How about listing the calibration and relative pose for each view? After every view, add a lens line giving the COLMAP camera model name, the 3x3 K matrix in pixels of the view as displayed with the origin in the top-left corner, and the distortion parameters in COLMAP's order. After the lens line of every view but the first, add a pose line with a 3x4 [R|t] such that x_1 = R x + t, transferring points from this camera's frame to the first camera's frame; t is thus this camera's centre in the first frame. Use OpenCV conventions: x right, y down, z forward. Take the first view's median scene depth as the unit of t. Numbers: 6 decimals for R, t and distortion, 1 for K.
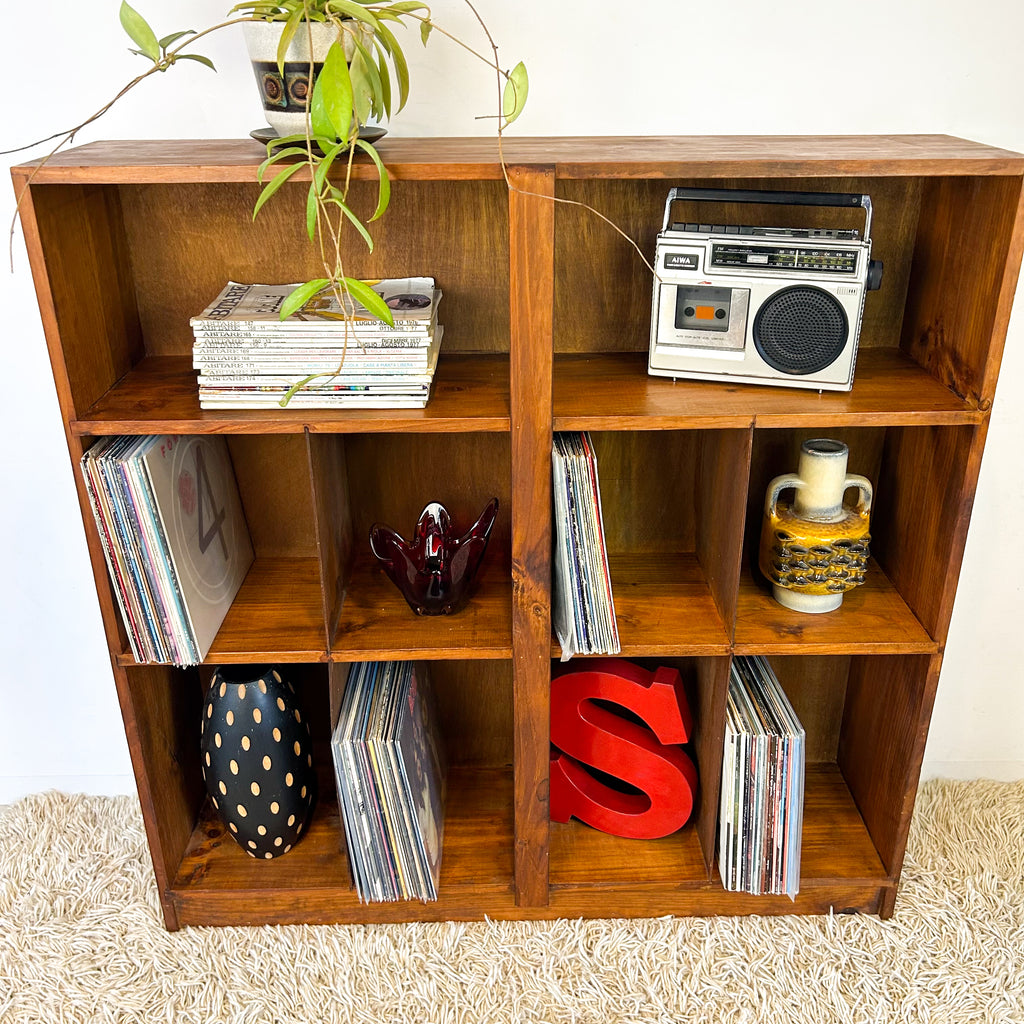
lens RADIAL K [[1022.5, 0, 523.6], [0, 1022.5, 505.4], [0, 0, 1]] dist [0.109117, -0.279633]
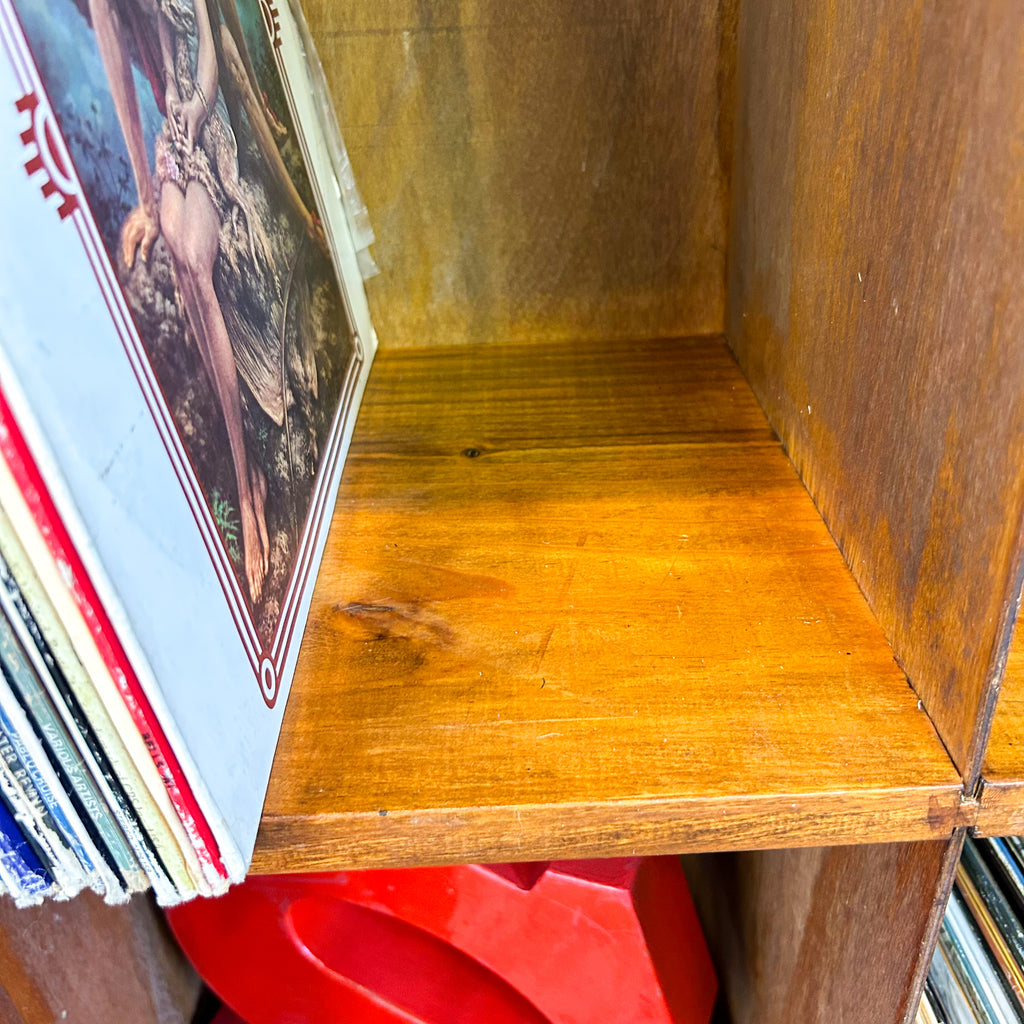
lens RADIAL K [[1048.6, 0, 512.0], [0, 1048.6, 512.0], [0, 0, 1]] dist [0.094782, -0.215350]
pose [[0.999365, -0.031921, -0.015826, 0.124455], [0.033418, 0.993840, 0.105665, 0.067406], [0.012356, -0.106127, 0.994276, 0.778639]]
